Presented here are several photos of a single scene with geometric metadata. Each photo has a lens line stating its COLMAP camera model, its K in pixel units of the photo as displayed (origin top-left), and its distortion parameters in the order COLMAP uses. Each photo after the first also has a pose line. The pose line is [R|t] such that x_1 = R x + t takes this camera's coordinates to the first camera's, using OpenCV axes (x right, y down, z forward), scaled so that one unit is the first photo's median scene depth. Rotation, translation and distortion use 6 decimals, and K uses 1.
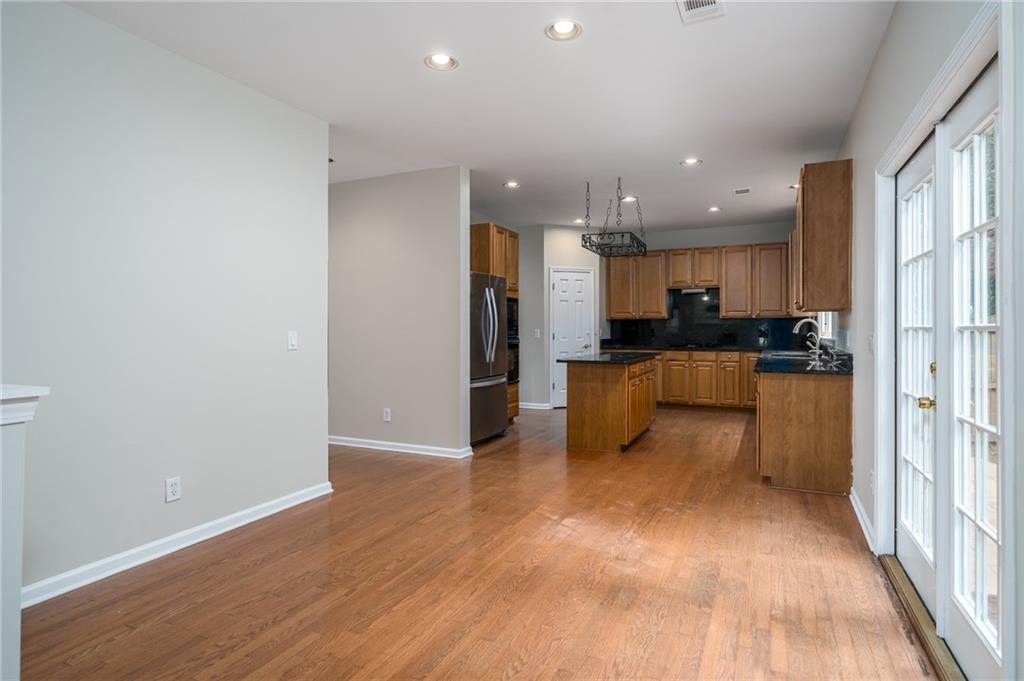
lens RADIAL K [[531.0, 0, 532.9], [0, 531.0, 329.5], [0, 0, 1]] dist [-0.000517, -0.000761]
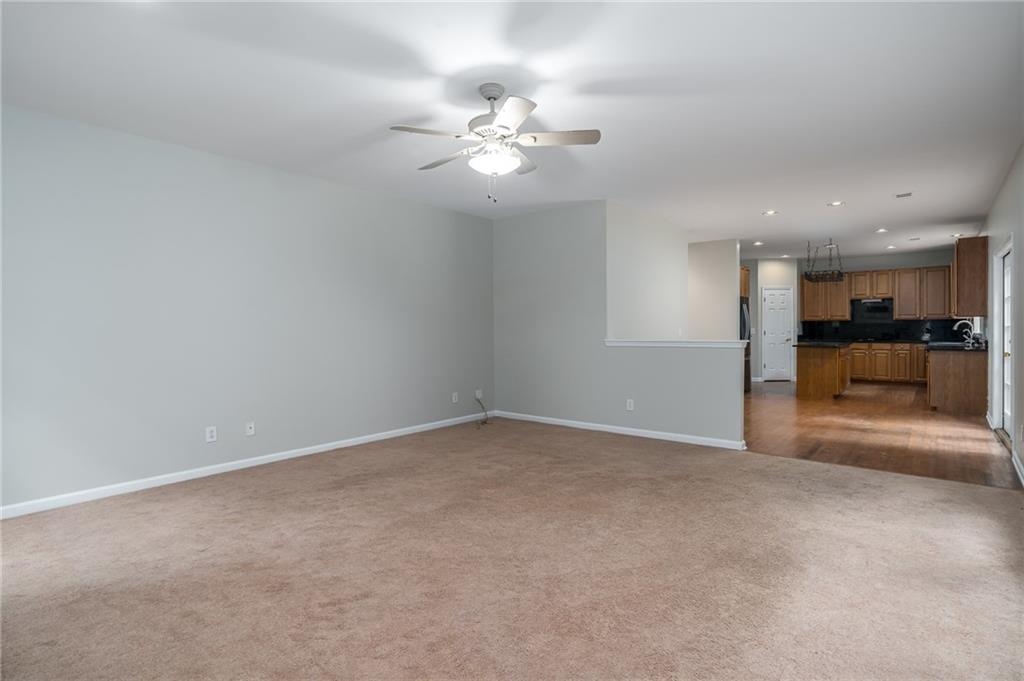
lens RADIAL K [[496.2, 0, 531.3], [0, 496.2, 330.3], [0, 0, 1]] dist [0.003170, 0.003514]
pose [[0.966294, -0.002333, -0.257430, -0.246397], [0.002772, 0.999995, 0.001342, 0.001920], [0.257426, -0.002010, 0.966296, -0.546463]]
